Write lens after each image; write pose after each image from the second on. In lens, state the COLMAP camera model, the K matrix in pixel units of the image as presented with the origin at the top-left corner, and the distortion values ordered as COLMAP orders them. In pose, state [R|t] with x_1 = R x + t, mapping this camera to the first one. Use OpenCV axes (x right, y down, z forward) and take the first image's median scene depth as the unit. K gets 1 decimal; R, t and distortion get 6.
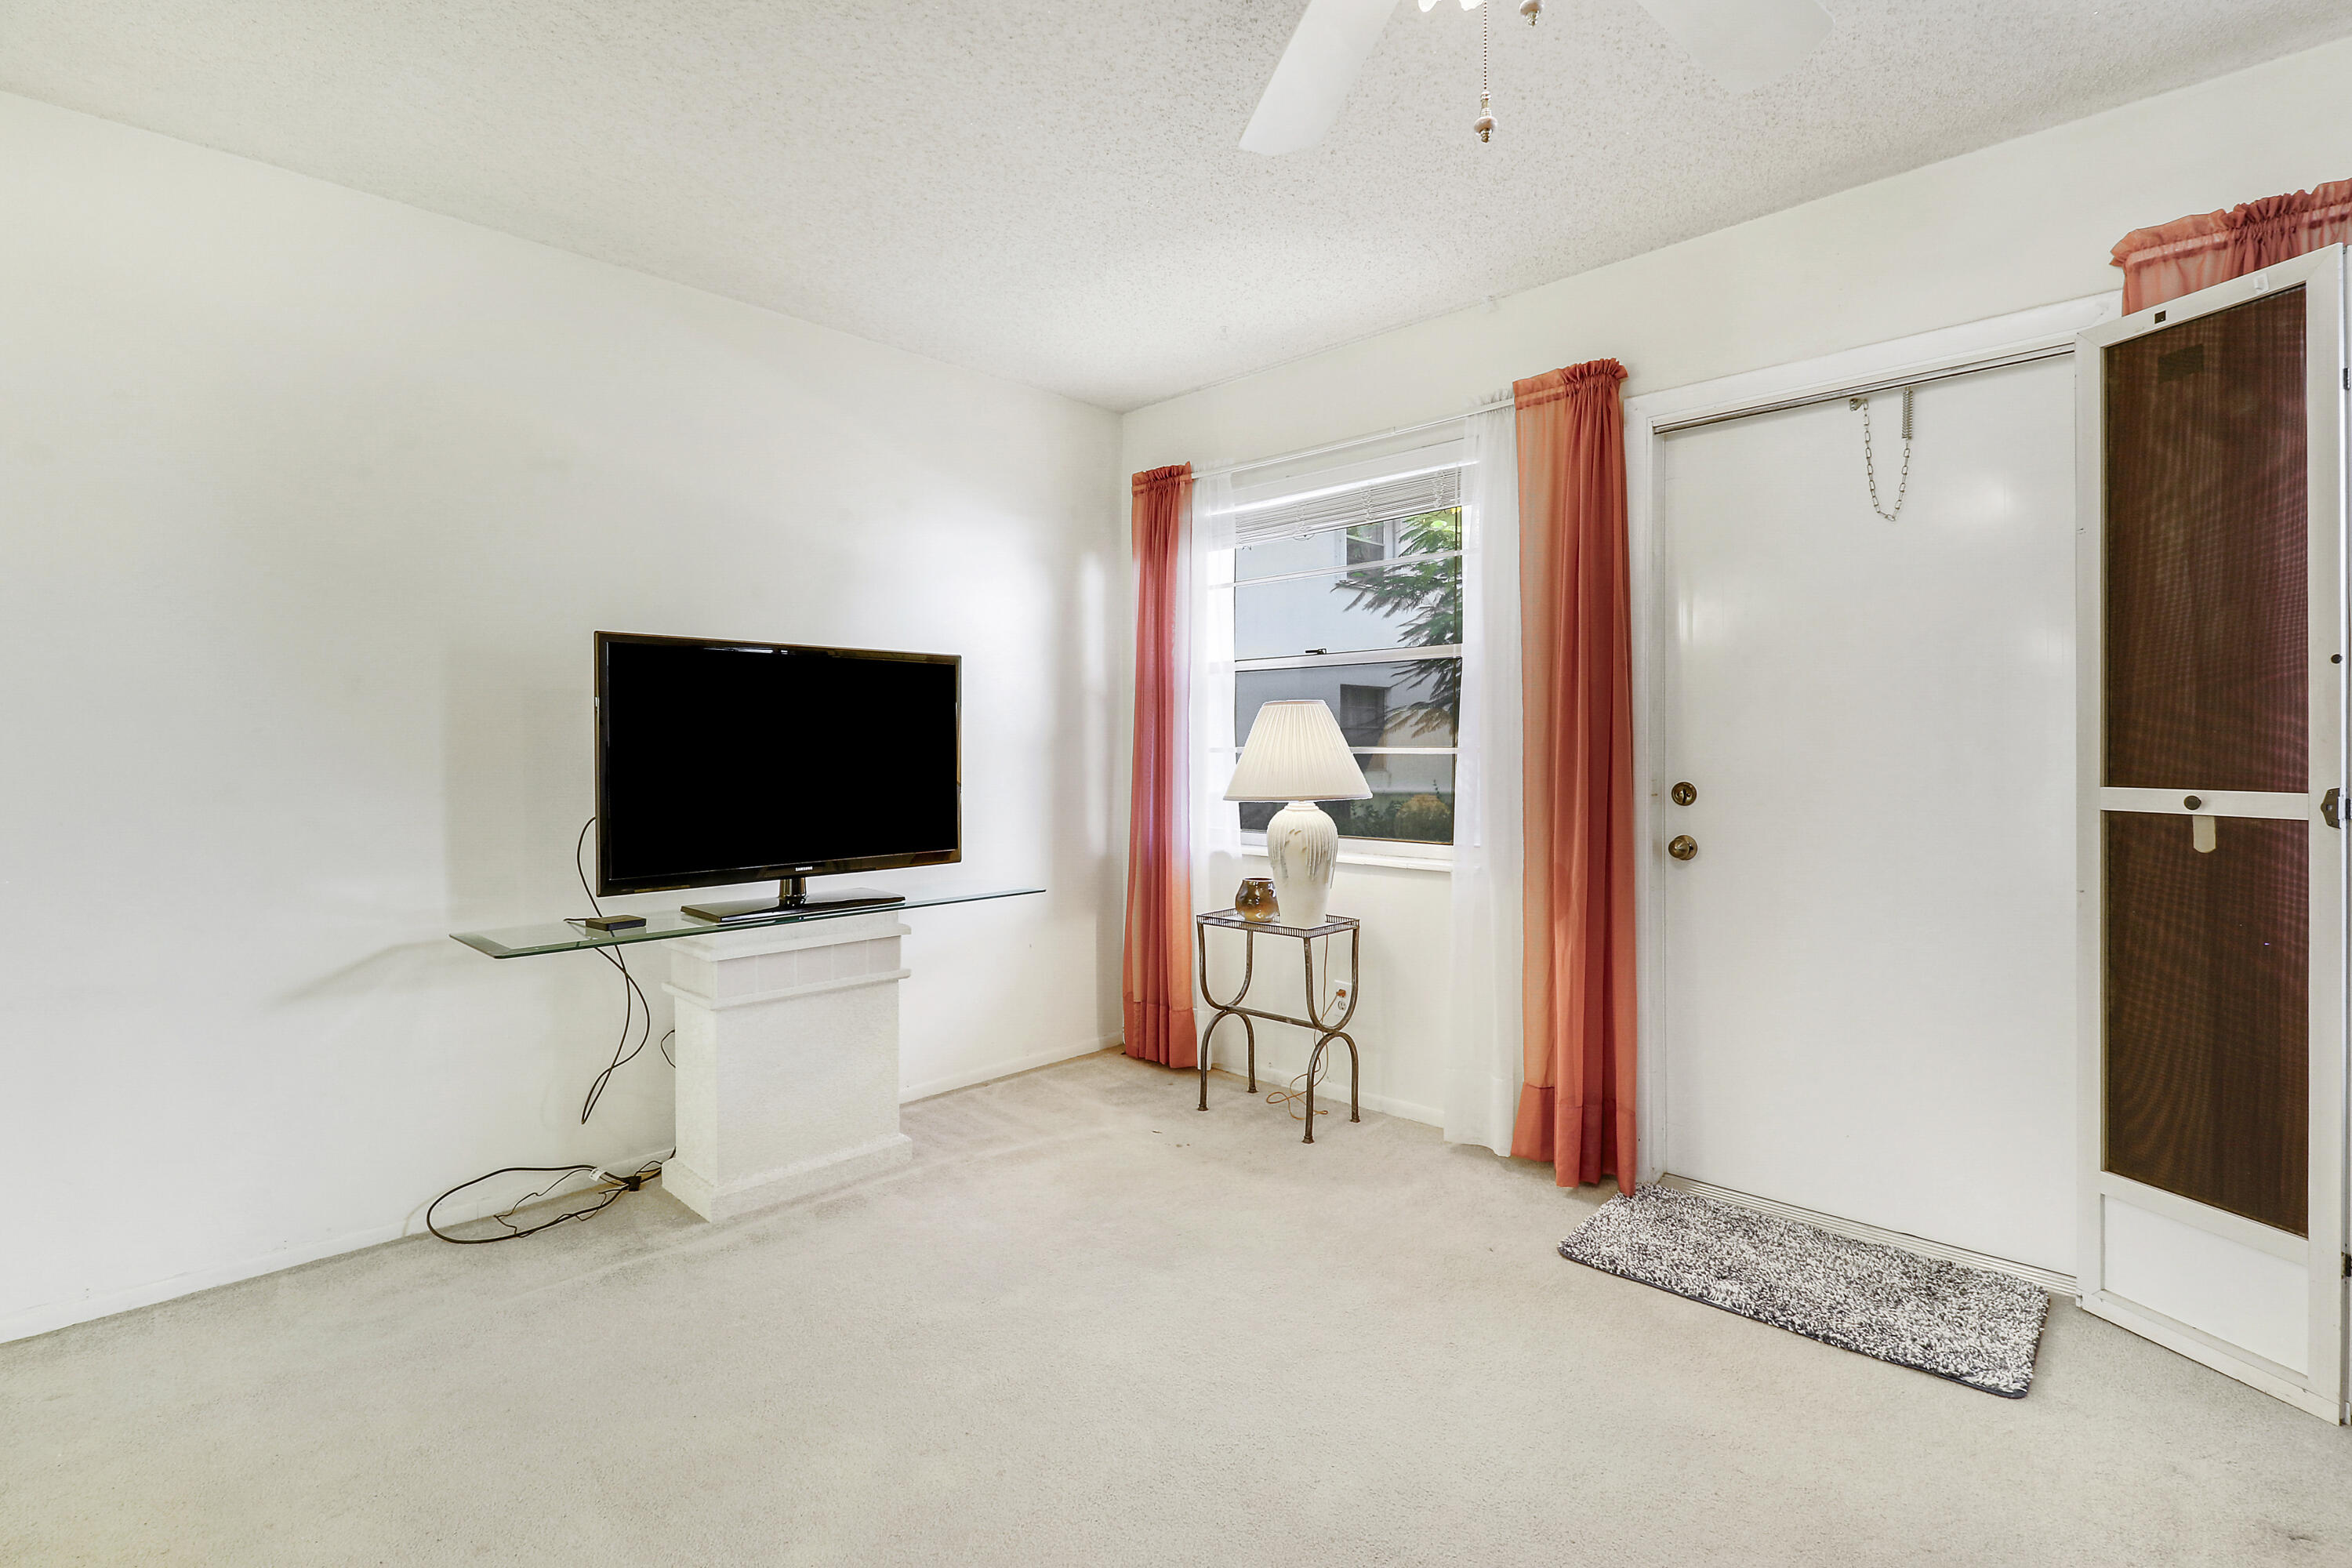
lens RADIAL K [[1108.2, 0, 1189.2], [0, 1108.2, 749.8], [0, 0, 1]] dist [0.013315, -0.013876]
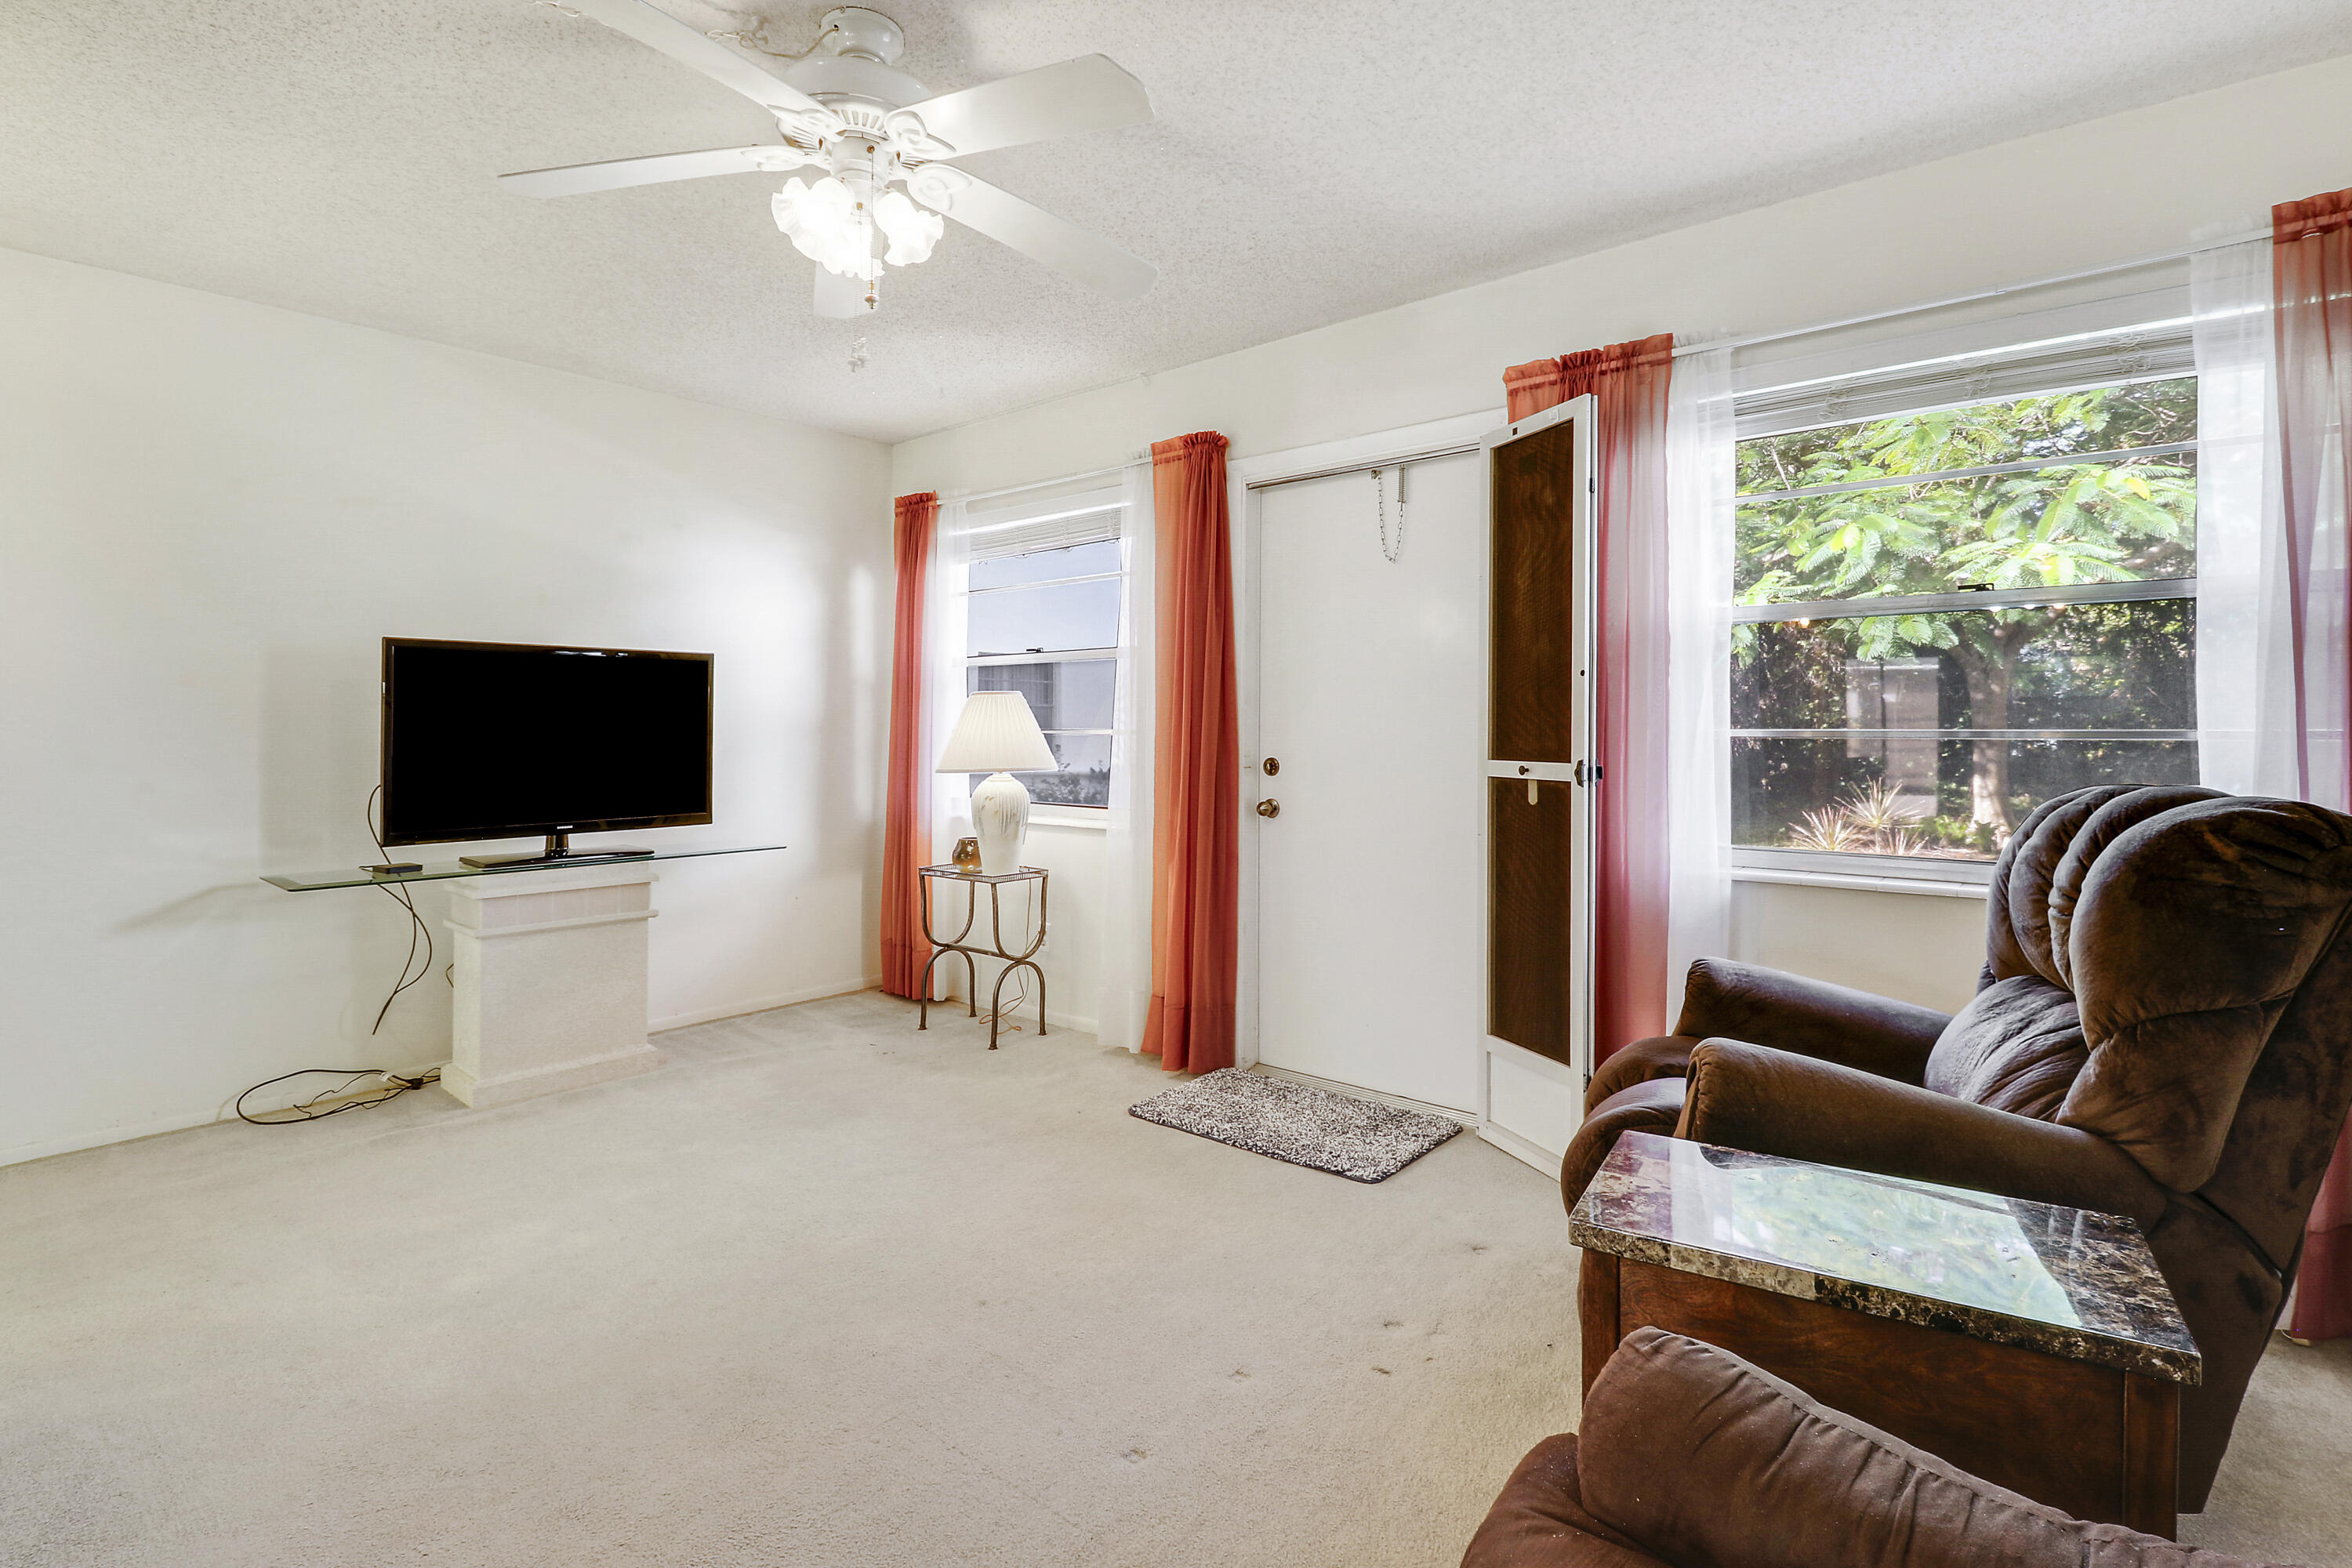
lens RADIAL K [[1121.5, 0, 1198.2], [0, 1121.5, 698.0], [0, 0, 1]] dist [0.000959, -0.010308]
pose [[0.997708, 0.004284, 0.067532, 0.265650], [-0.002387, 0.999601, -0.028151, -0.002899], [-0.067625, 0.027925, 0.997320, -0.289439]]
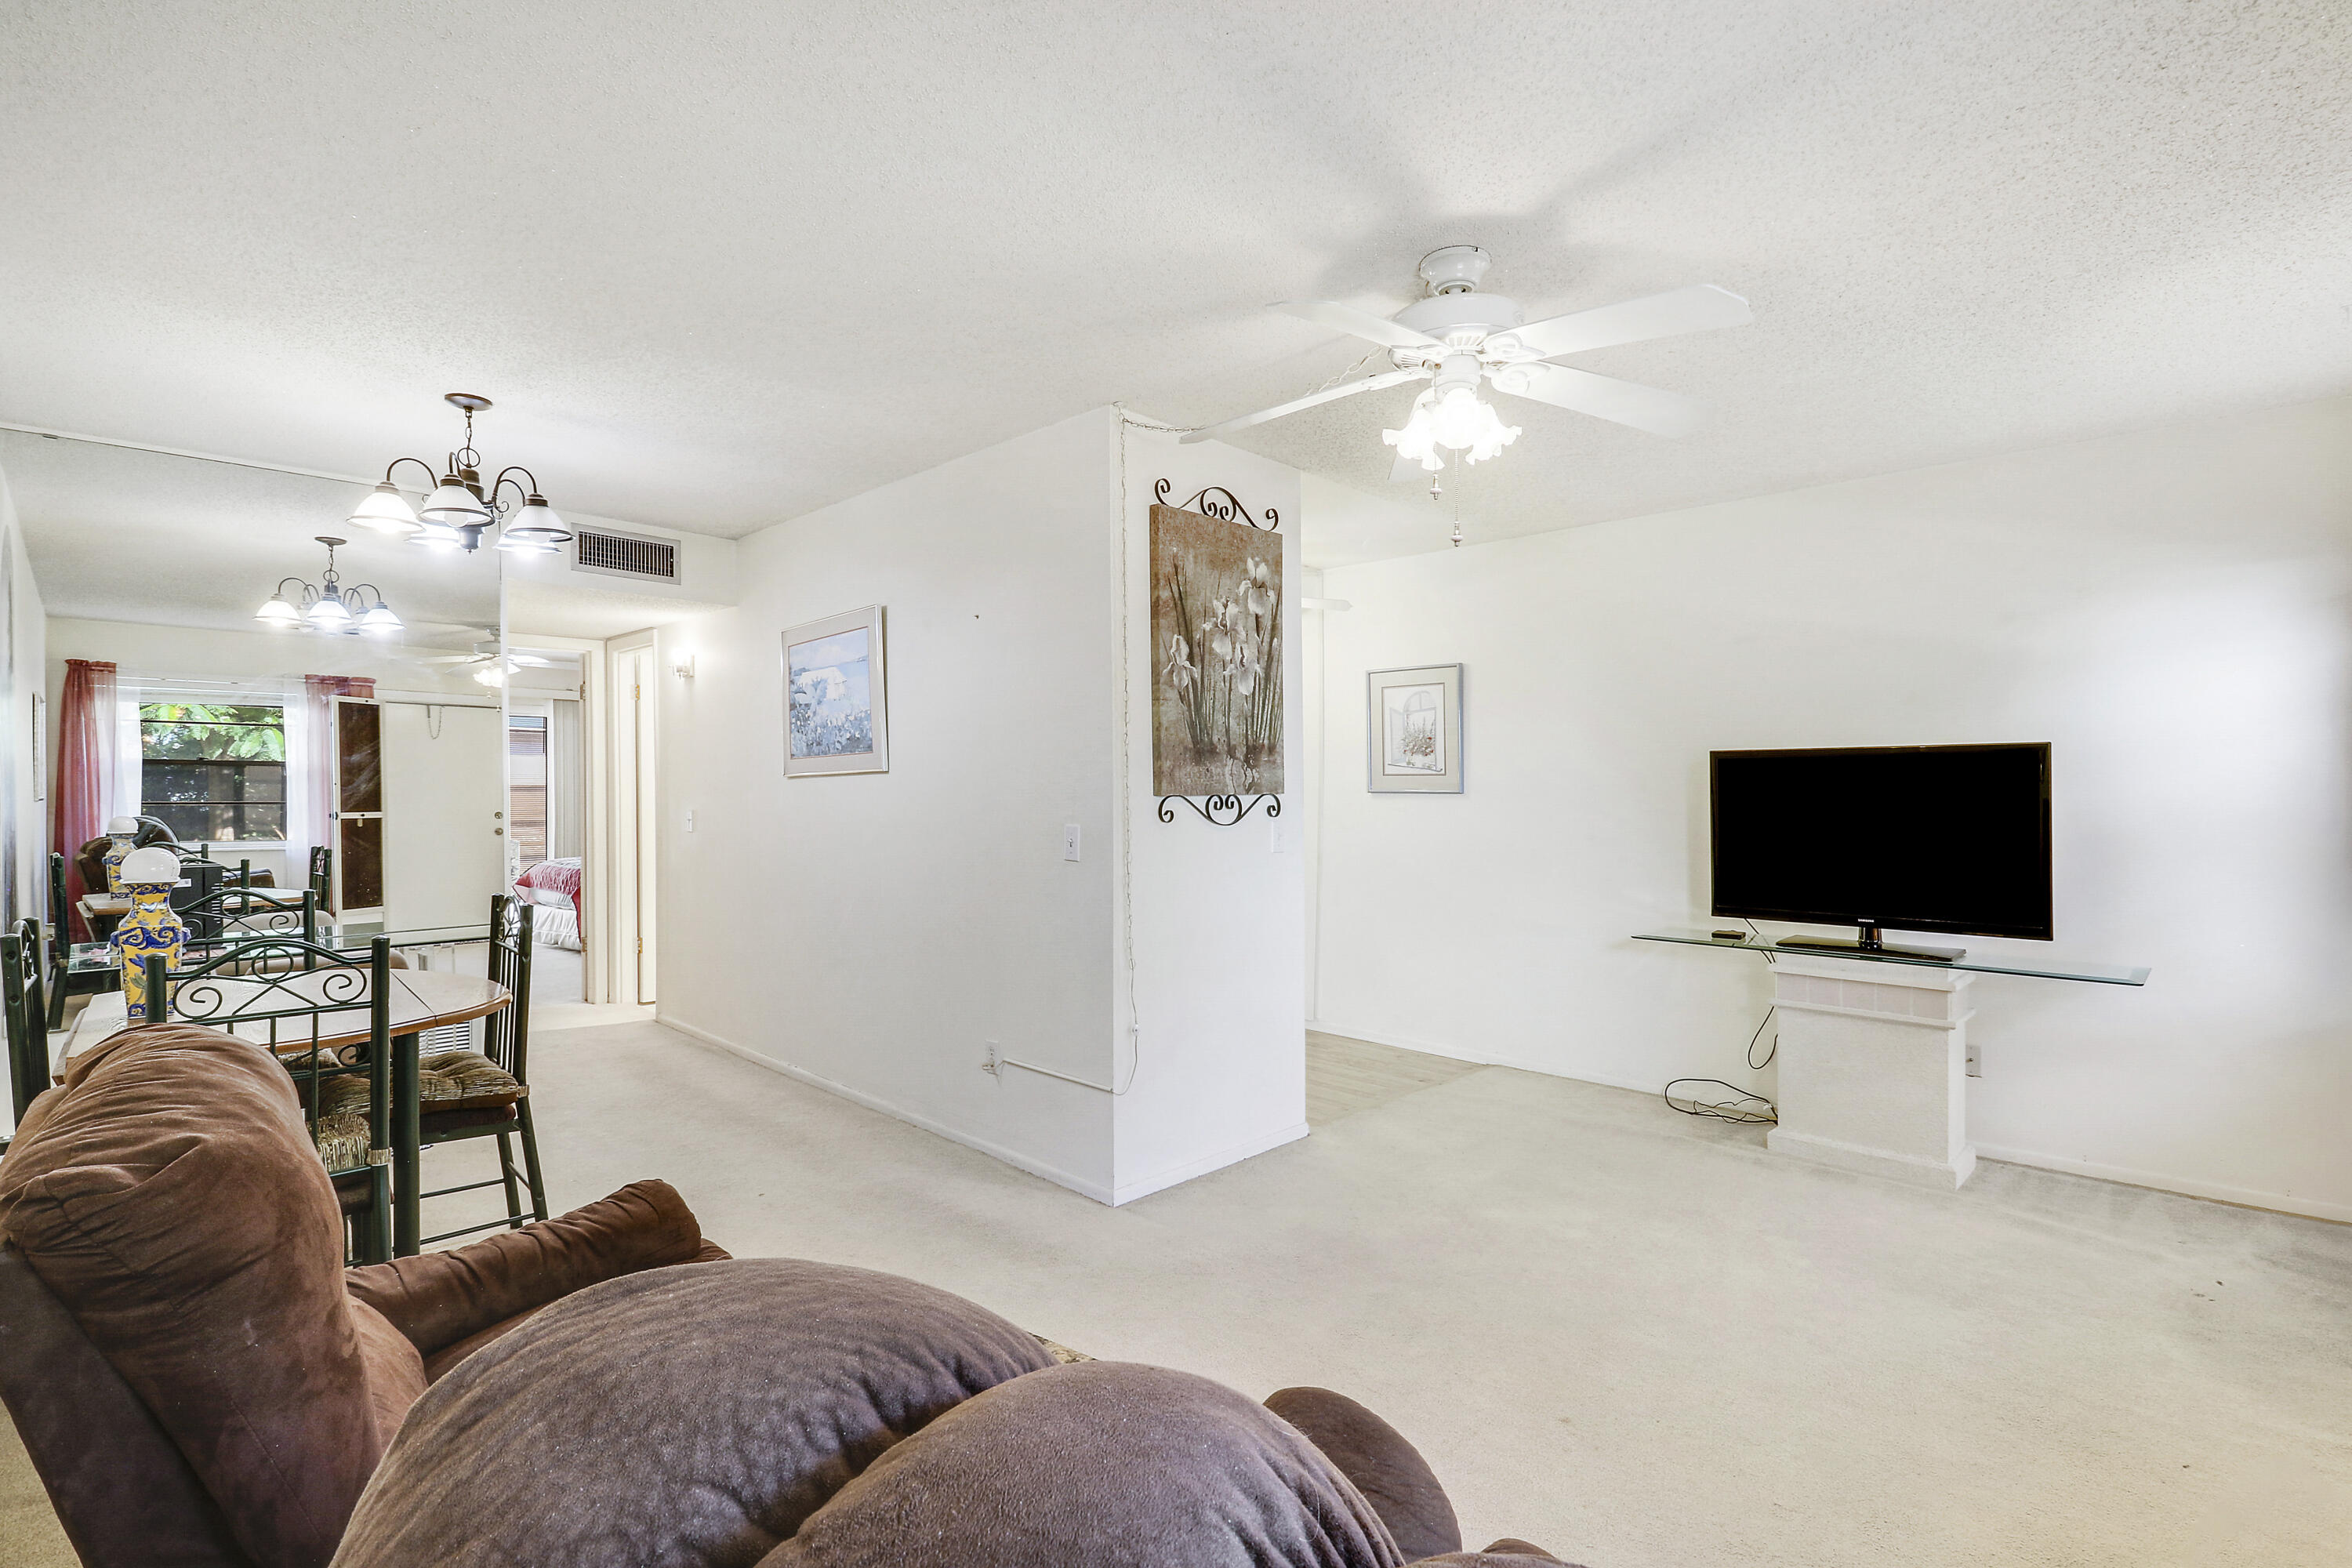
lens RADIAL K [[1095.1, 0, 1176.0], [0, 1095.1, 784.0], [0, 0, 1]] dist [0.011185, -0.017065]
pose [[-0.020224, -0.002440, -0.999792, 0.915875], [-0.000950, 0.999997, -0.002422, -0.045838], [0.999795, 0.000901, -0.020226, 0.222986]]
